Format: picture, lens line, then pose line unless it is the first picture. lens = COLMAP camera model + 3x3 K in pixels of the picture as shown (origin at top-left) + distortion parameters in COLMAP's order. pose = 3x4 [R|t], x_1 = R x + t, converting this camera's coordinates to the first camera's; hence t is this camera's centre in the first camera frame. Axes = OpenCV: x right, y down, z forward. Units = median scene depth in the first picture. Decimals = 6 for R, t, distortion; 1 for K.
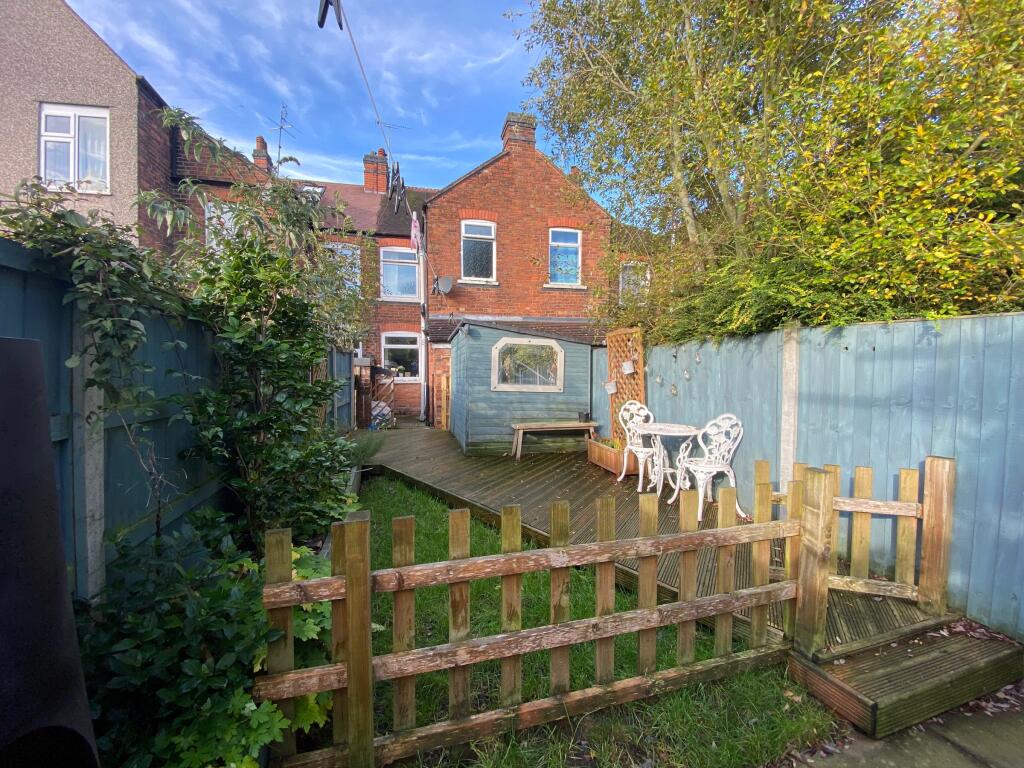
lens RADIAL K [[414.0, 0, 512.0], [0, 414.0, 384.0], [0, 0, 1]] dist [0.002128, -0.011187]
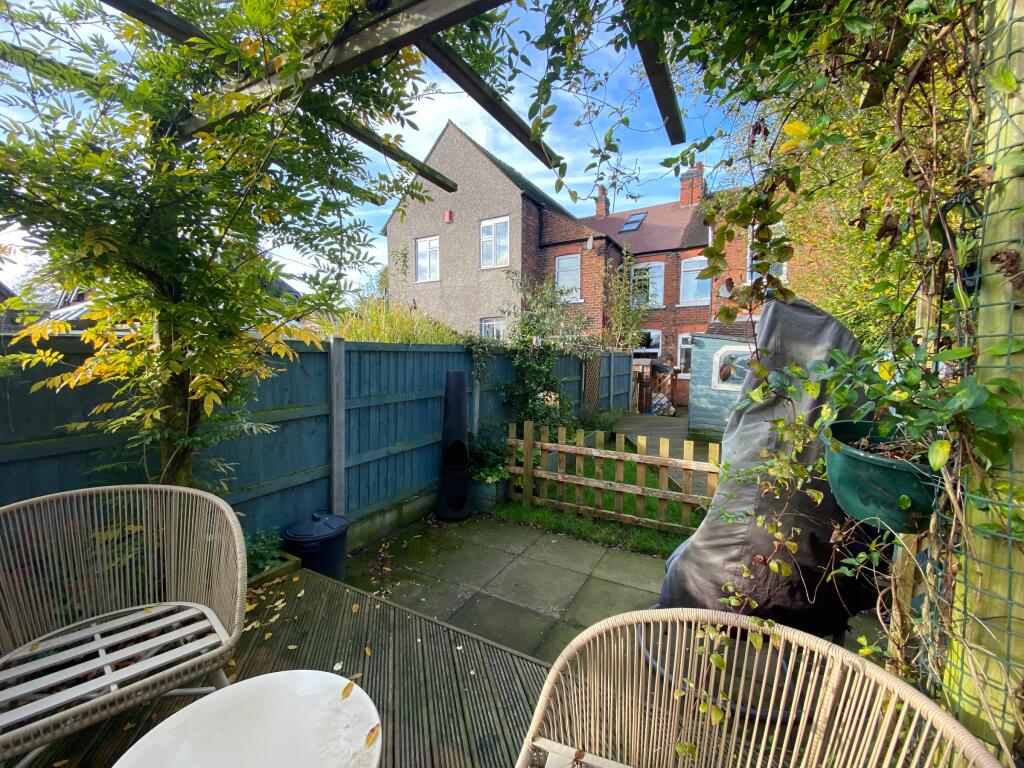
lens RADIAL K [[414.0, 0, 512.0], [0, 414.0, 384.0], [0, 0, 1]] dist [0.002128, -0.011187]
pose [[0.702304, 0.052676, -0.709925, 0.307840], [-0.039149, 0.998607, 0.035368, -0.015361], [0.710800, 0.002953, 0.703388, -0.235062]]
